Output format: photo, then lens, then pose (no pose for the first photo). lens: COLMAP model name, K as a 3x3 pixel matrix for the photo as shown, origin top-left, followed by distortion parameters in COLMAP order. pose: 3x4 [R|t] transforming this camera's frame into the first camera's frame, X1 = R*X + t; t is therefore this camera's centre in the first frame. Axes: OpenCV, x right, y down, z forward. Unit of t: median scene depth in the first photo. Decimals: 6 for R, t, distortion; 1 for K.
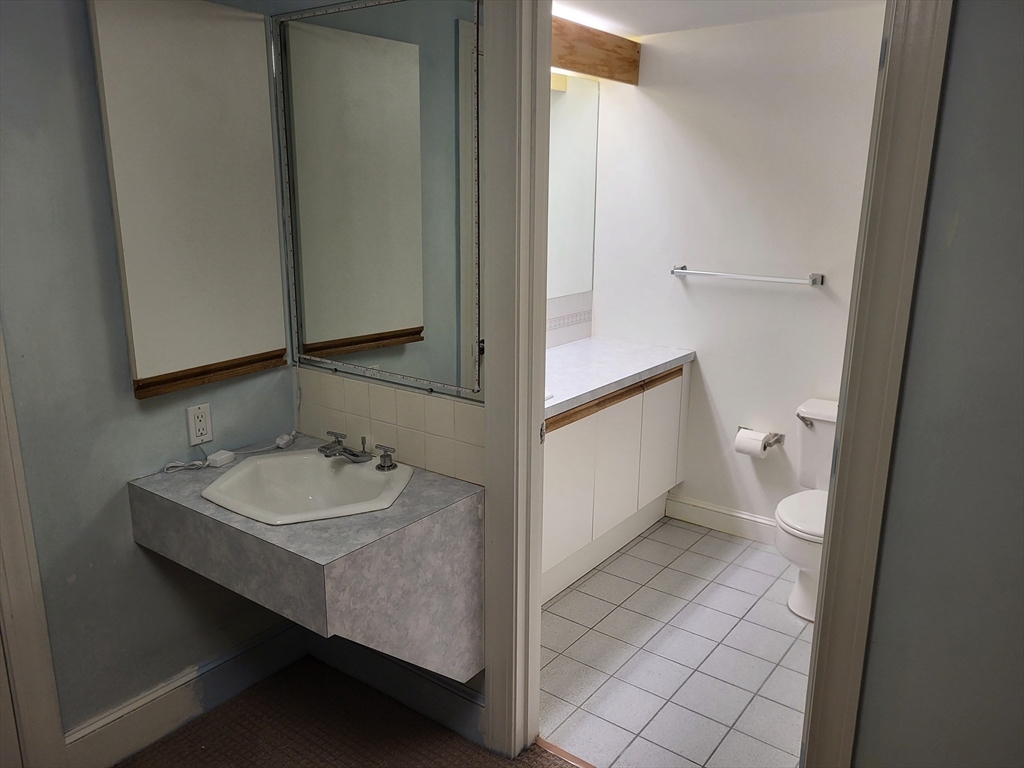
lens RADIAL K [[791.2, 0, 509.2], [0, 791.2, 382.9], [0, 0, 1]] dist [0.008720, -0.006434]
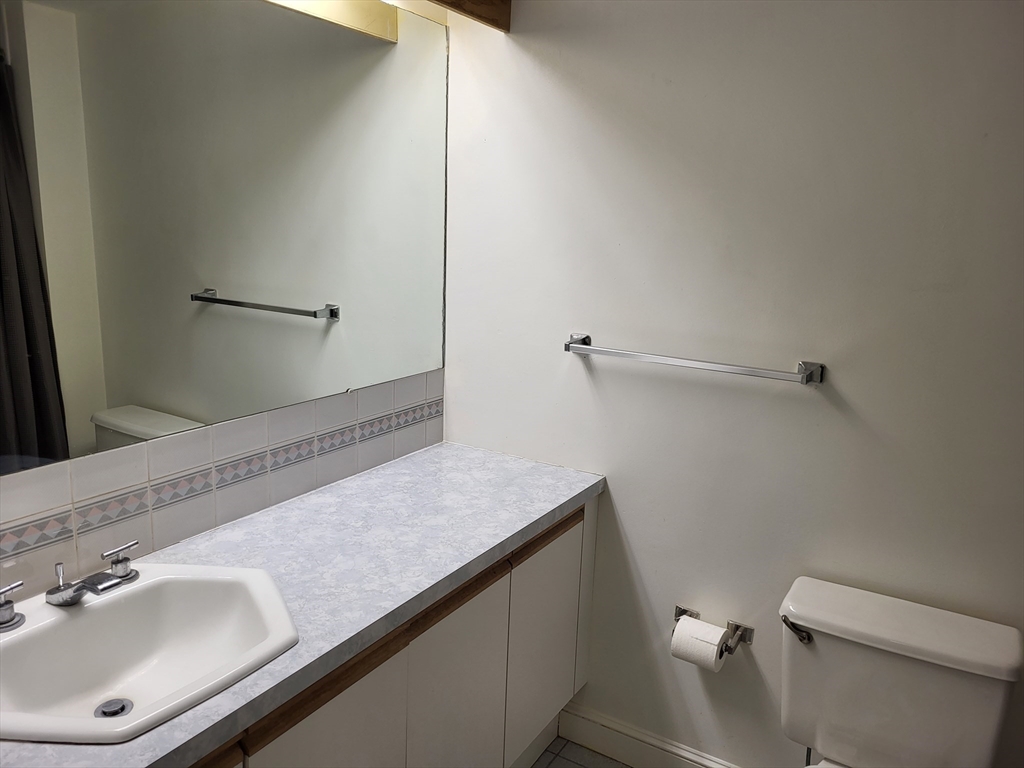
lens RADIAL K [[791.2, 0, 507.5], [0, 791.2, 381.9], [0, 0, 1]] dist [0.008720, -0.006434]
pose [[0.995322, 0.006884, 0.096367, 0.105459], [-0.004637, 0.999713, -0.023524, -0.101011], [-0.096502, 0.022967, 0.995068, 0.418498]]
